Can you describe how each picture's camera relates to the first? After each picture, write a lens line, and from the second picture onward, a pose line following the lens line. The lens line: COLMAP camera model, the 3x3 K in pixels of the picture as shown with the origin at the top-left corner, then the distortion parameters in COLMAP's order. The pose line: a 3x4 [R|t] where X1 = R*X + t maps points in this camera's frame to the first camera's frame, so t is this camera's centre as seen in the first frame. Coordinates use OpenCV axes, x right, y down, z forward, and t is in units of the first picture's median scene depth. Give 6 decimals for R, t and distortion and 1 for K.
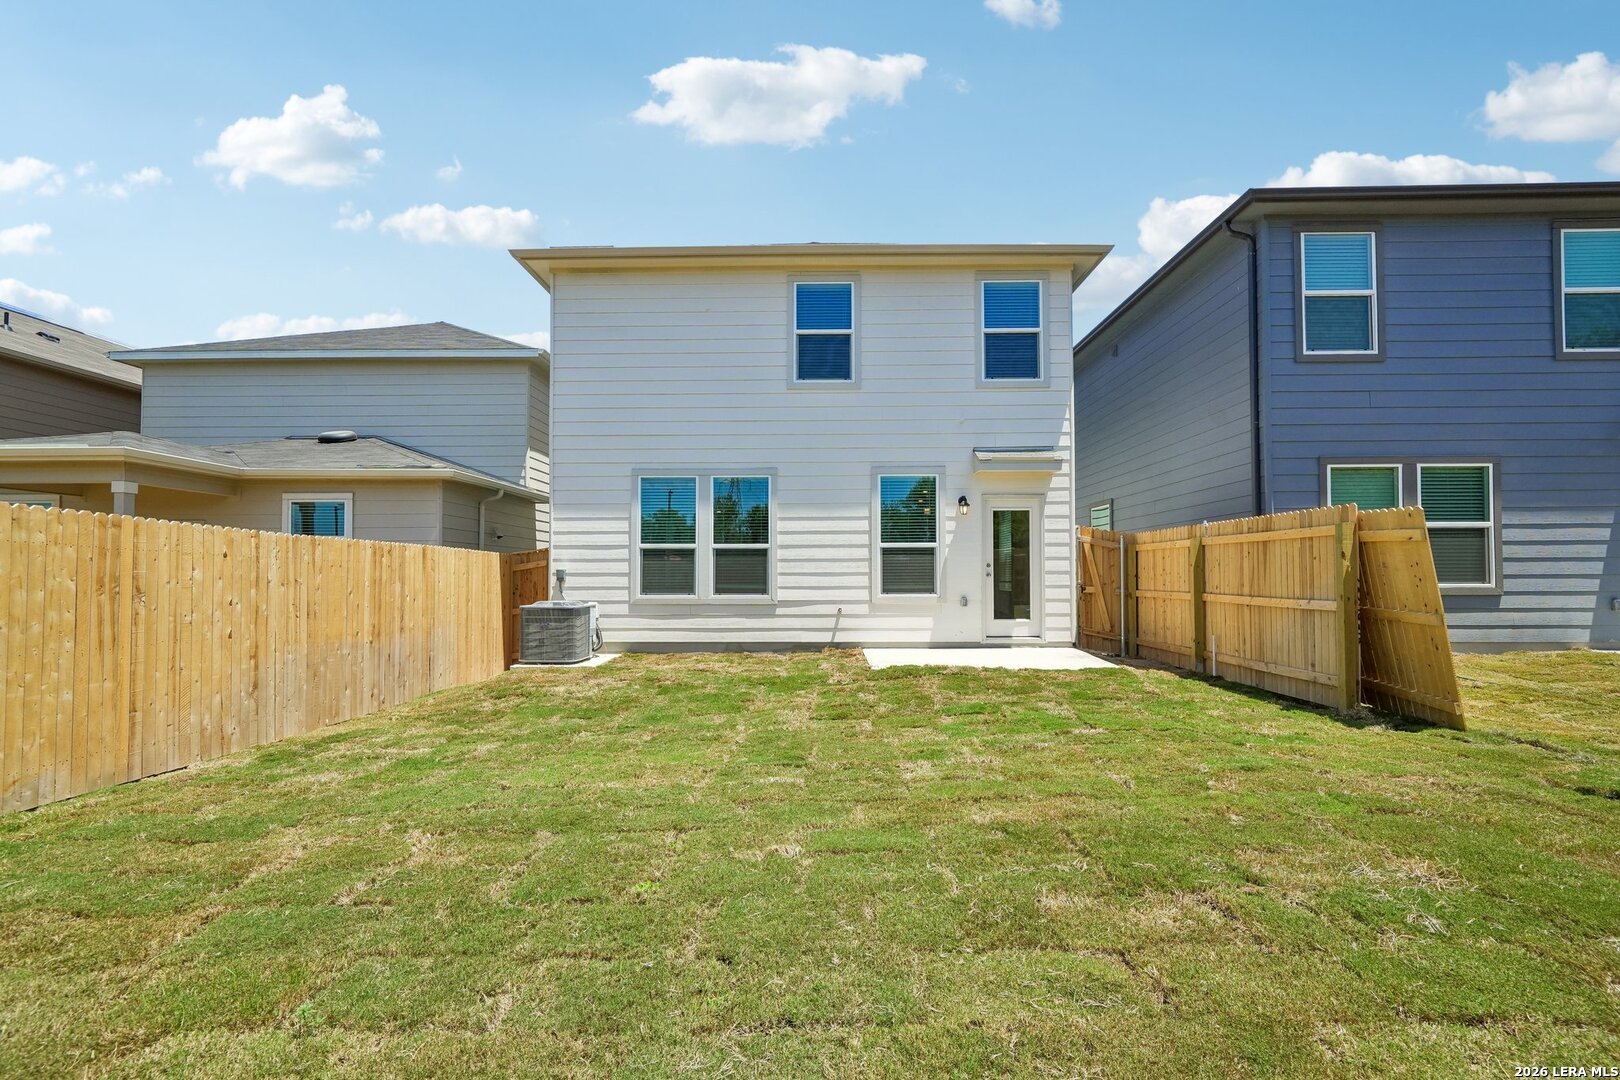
lens RADIAL K [[691.3, 0, 809.7], [0, 691.3, 554.3], [0, 0, 1]] dist [-0.002091, 0.000835]
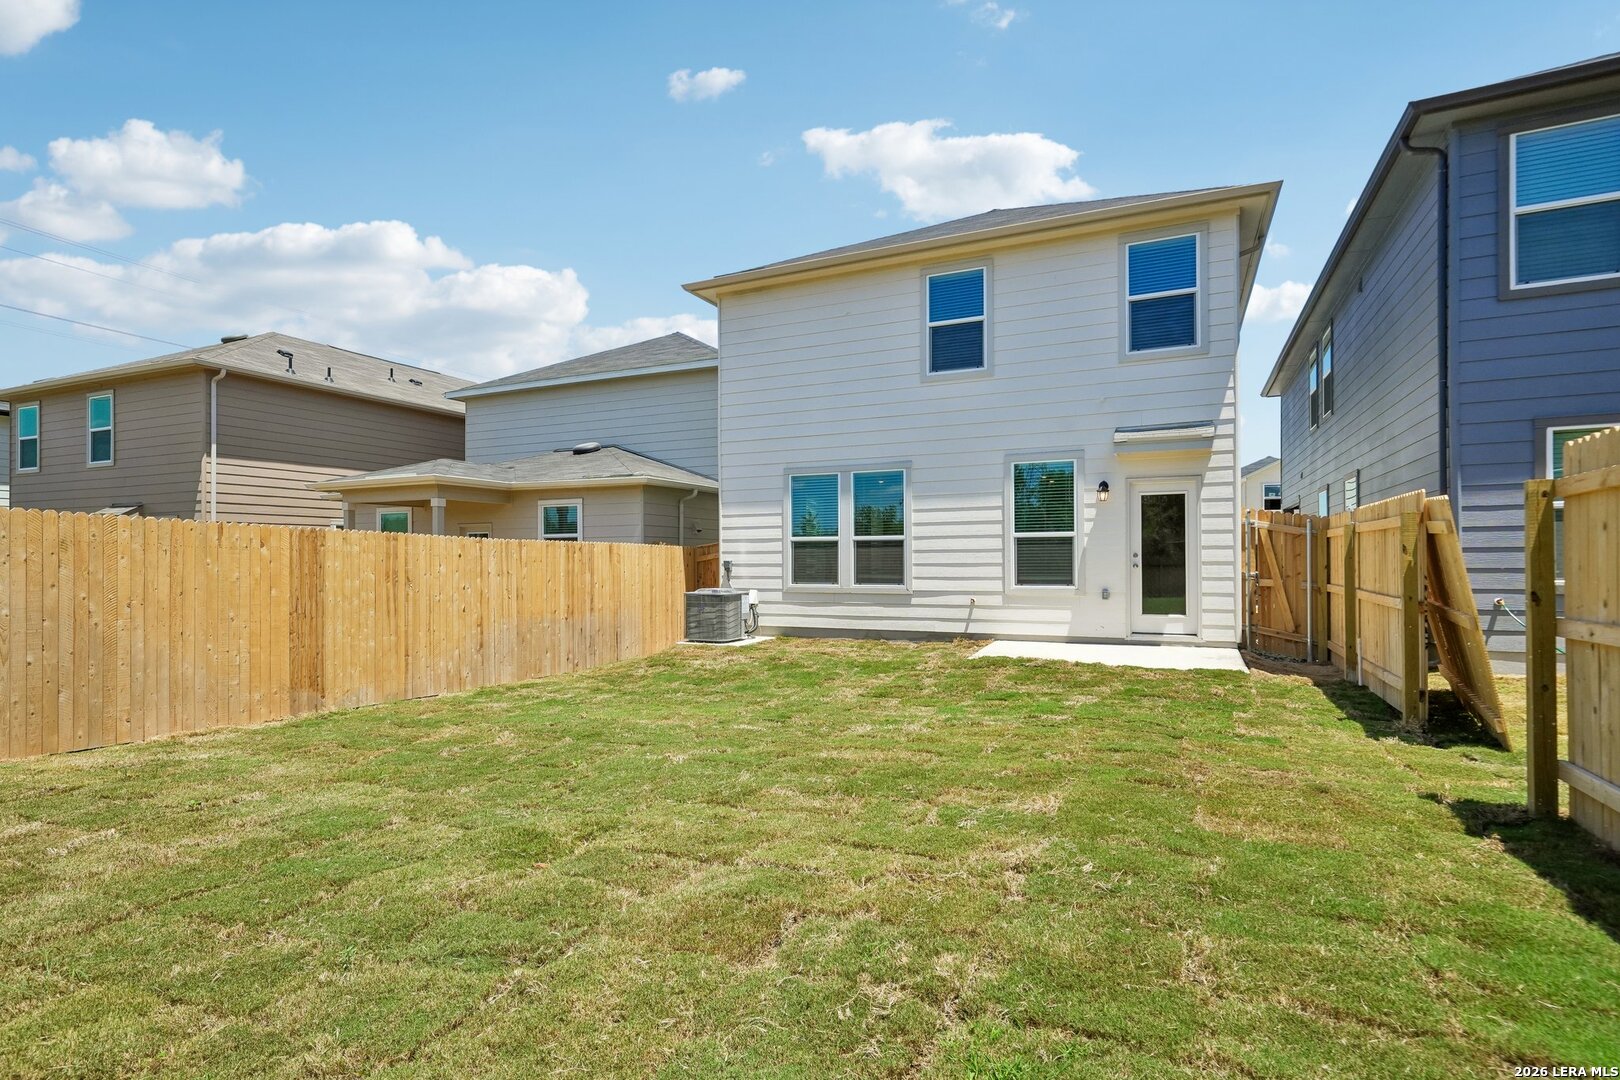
lens RADIAL K [[801.8, 0, 809.7], [0, 801.8, 546.7], [0, 0, 1]] dist [0.006150, 0.001384]
pose [[0.915526, -0.009017, -0.402159, 0.293030], [0.015240, 0.999809, 0.012276, -0.015239], [0.401971, -0.017368, 0.915488, -0.149876]]
